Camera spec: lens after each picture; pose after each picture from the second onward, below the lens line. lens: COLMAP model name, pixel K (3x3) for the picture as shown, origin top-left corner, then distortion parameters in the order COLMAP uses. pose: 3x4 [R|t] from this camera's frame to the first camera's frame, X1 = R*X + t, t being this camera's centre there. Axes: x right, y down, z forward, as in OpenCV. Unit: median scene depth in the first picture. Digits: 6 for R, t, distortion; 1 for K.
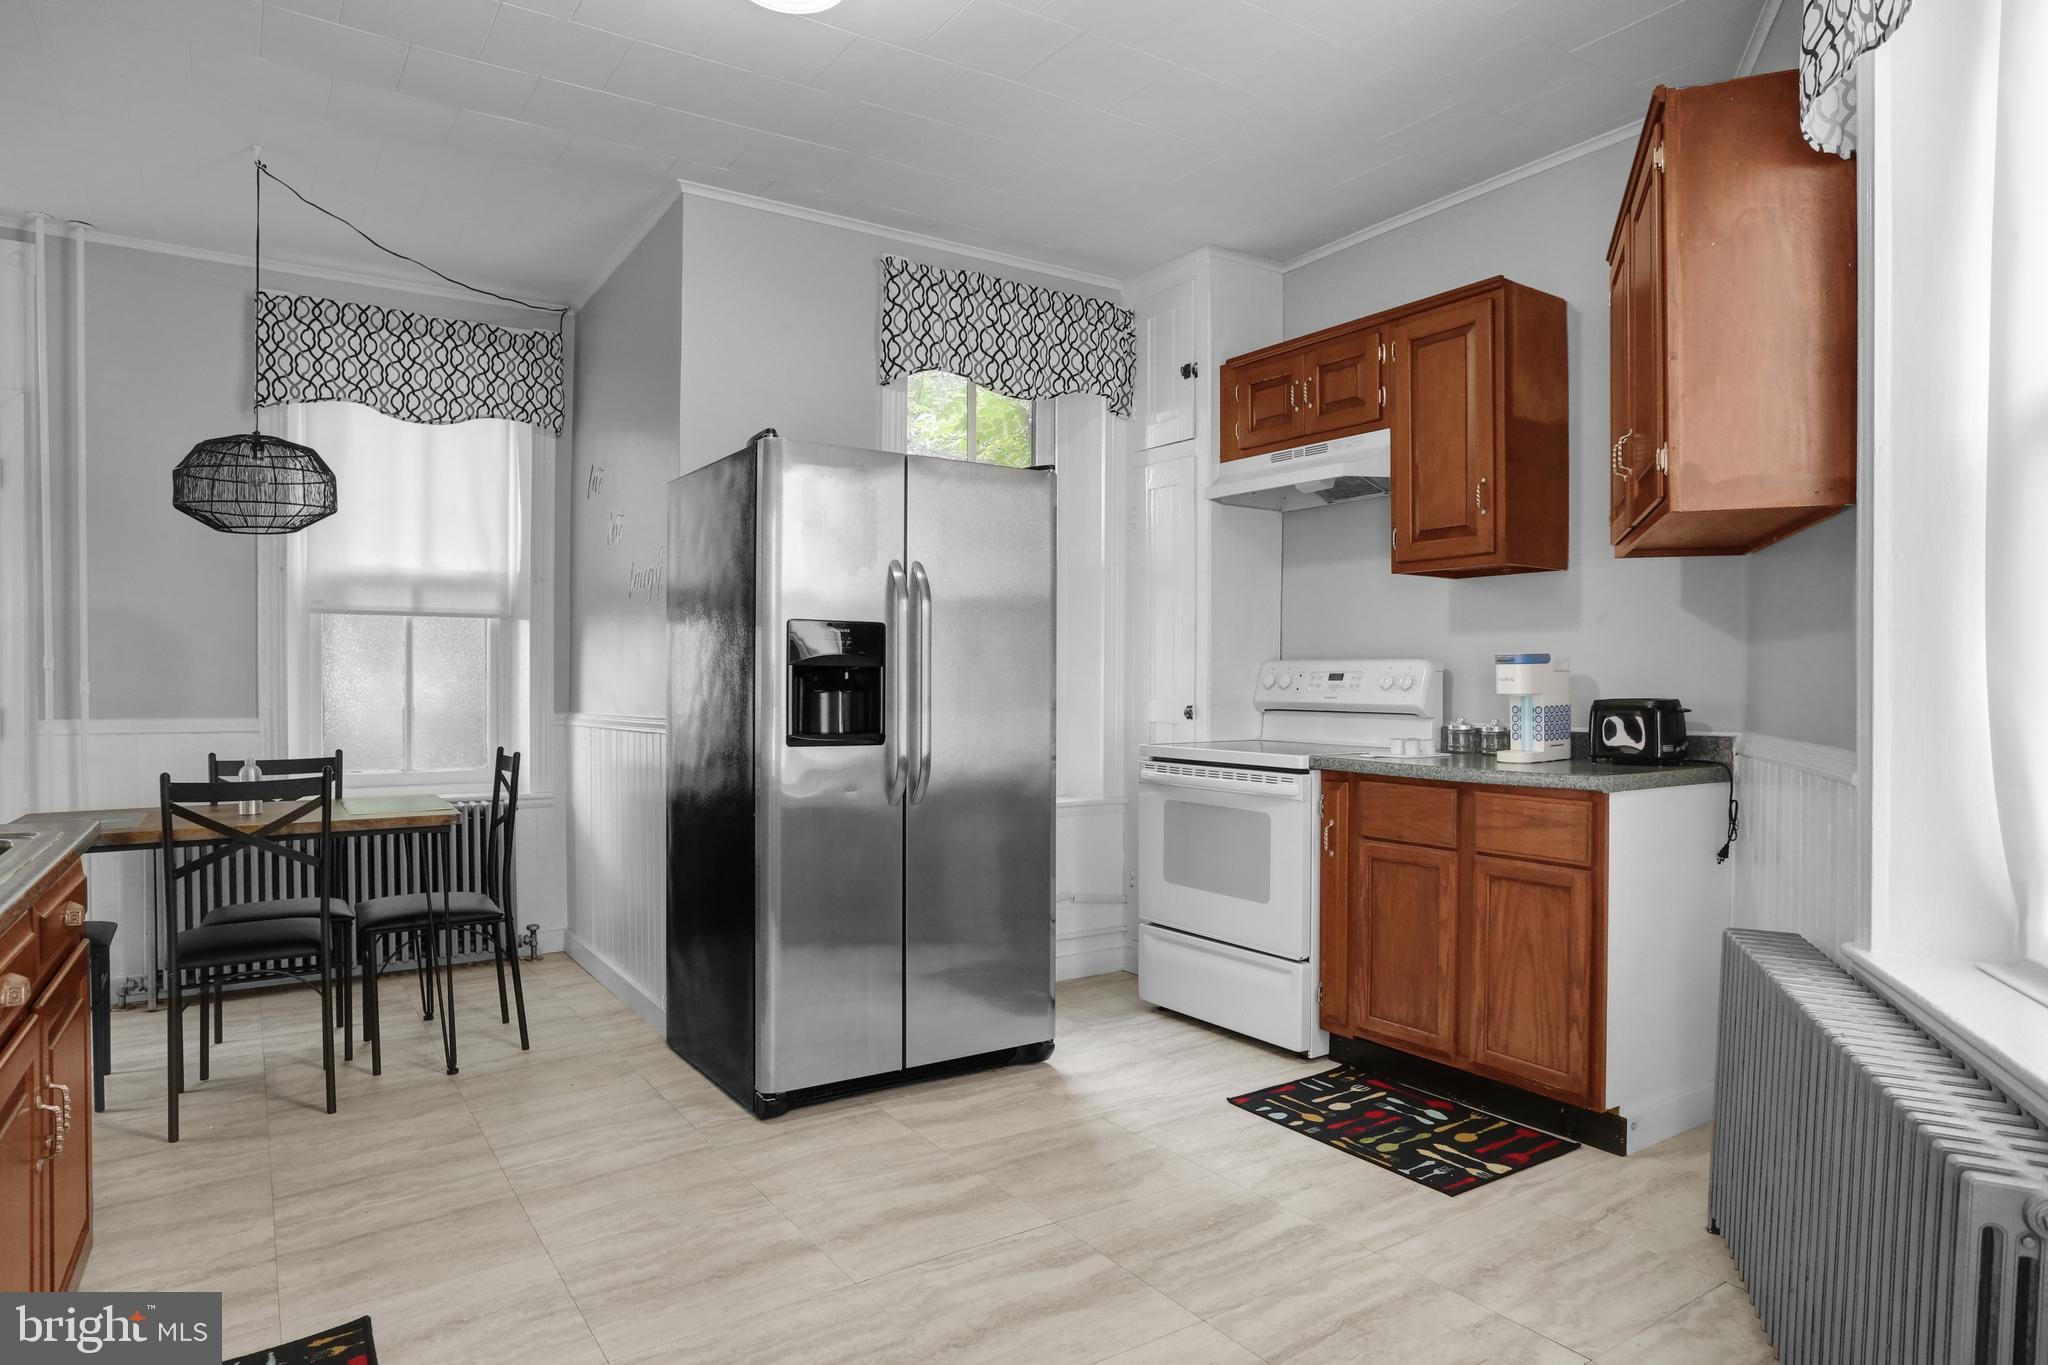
lens RADIAL K [[1228.6, 0, 1024.0], [0, 1228.6, 682.5], [0, 0, 1]] dist [-0.000644, -0.000287]
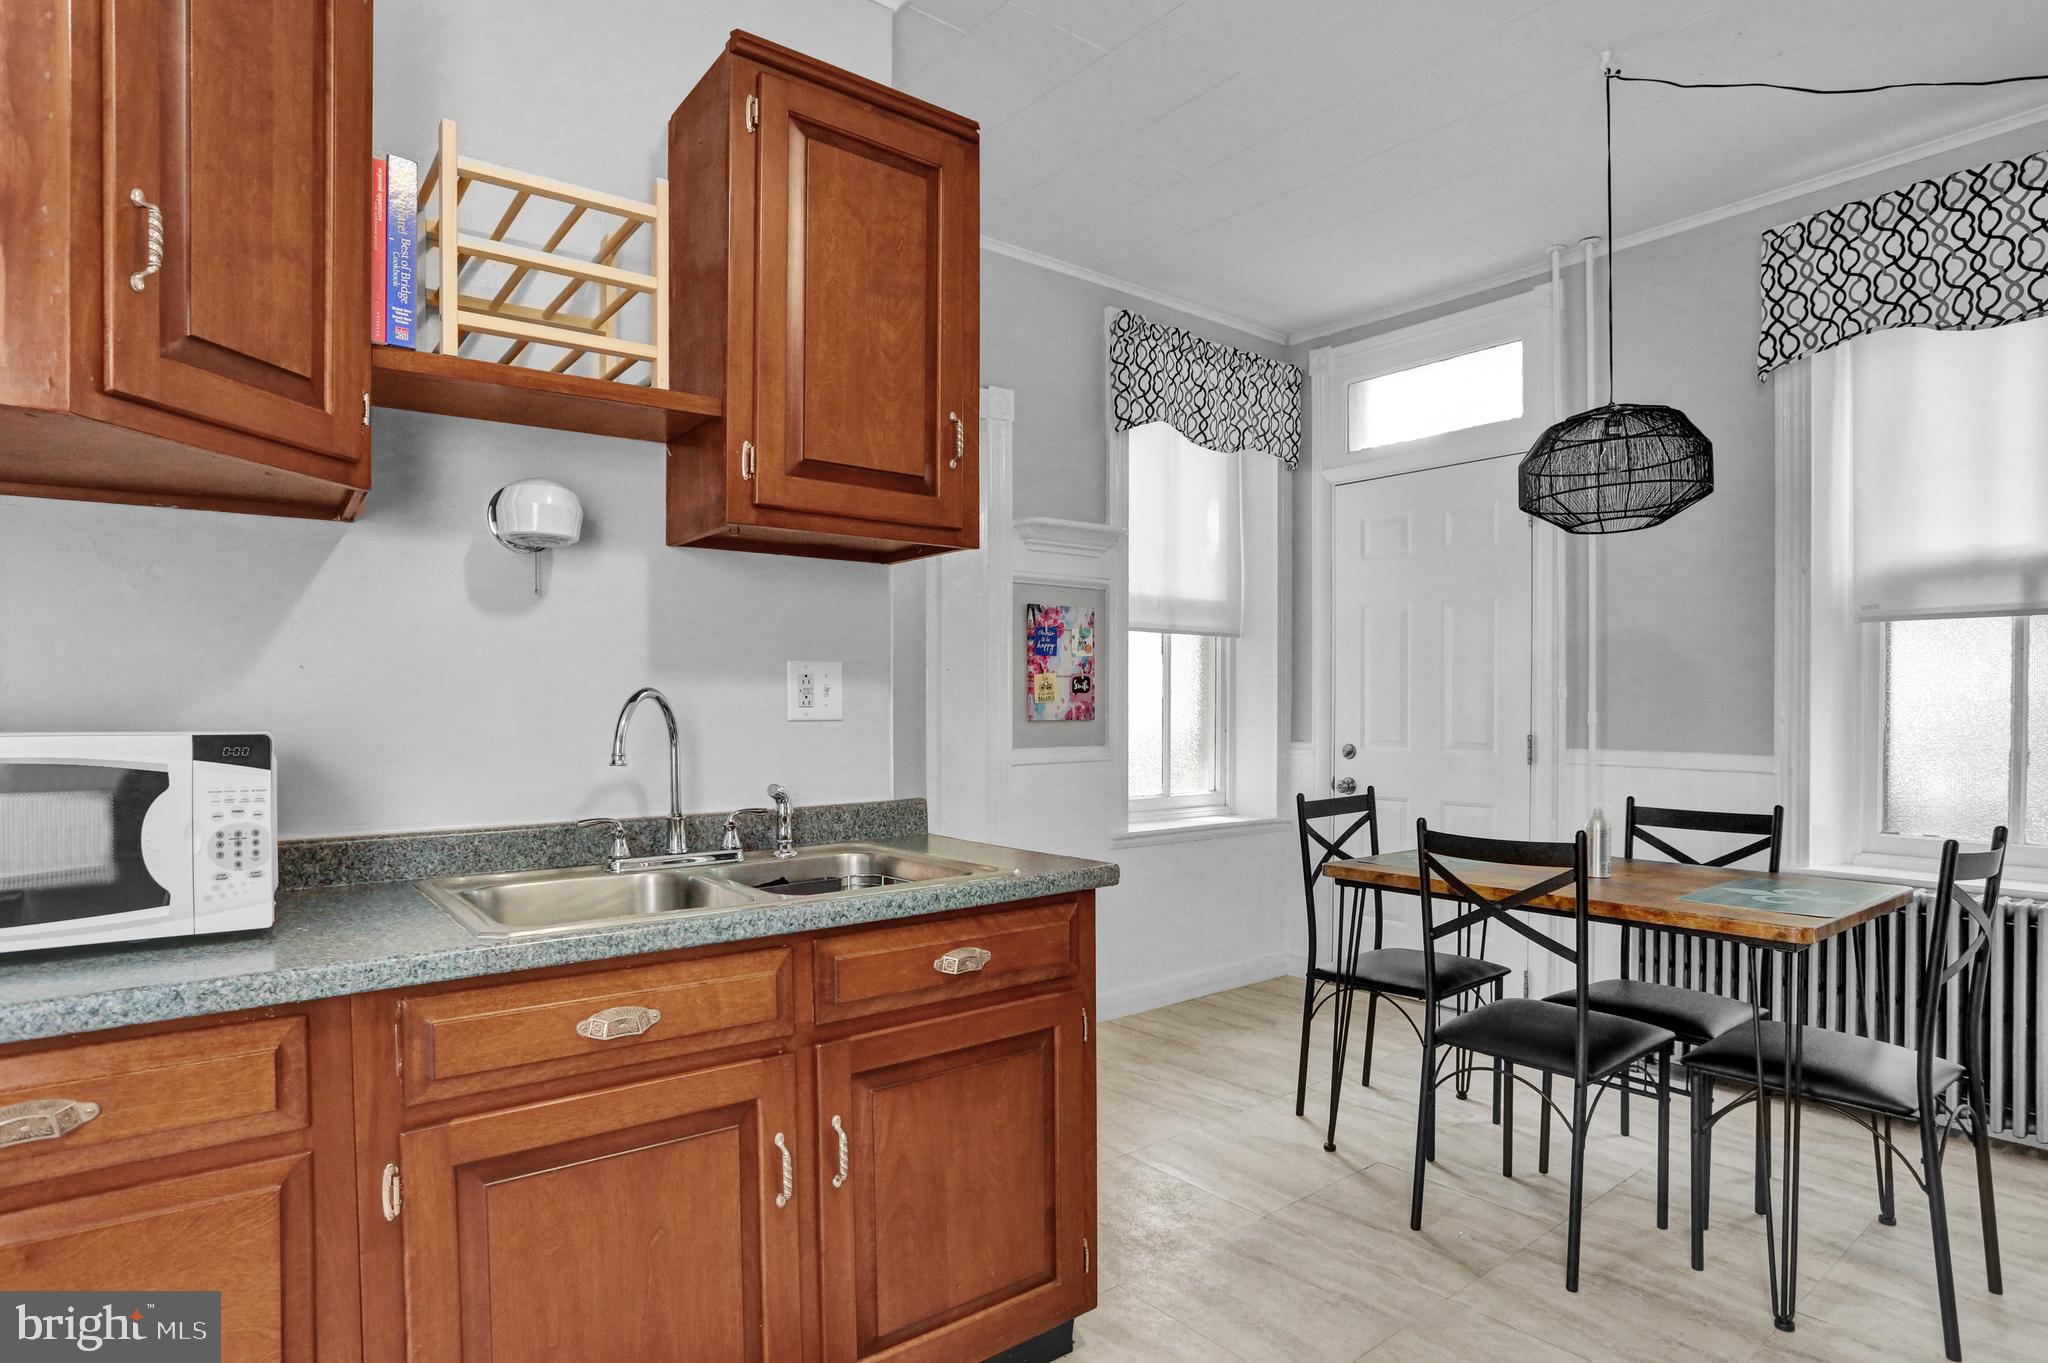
lens RADIAL K [[1103.9, 0, 1032.2], [0, 1103.9, 707.0], [0, 0, 1]] dist [-0.003452, -0.000308]
pose [[0.097894, 0.005872, -0.995180, 0.055579], [0.003242, 0.999975, 0.006219, -0.009780], [0.995192, -0.003836, 0.097873, 0.439769]]
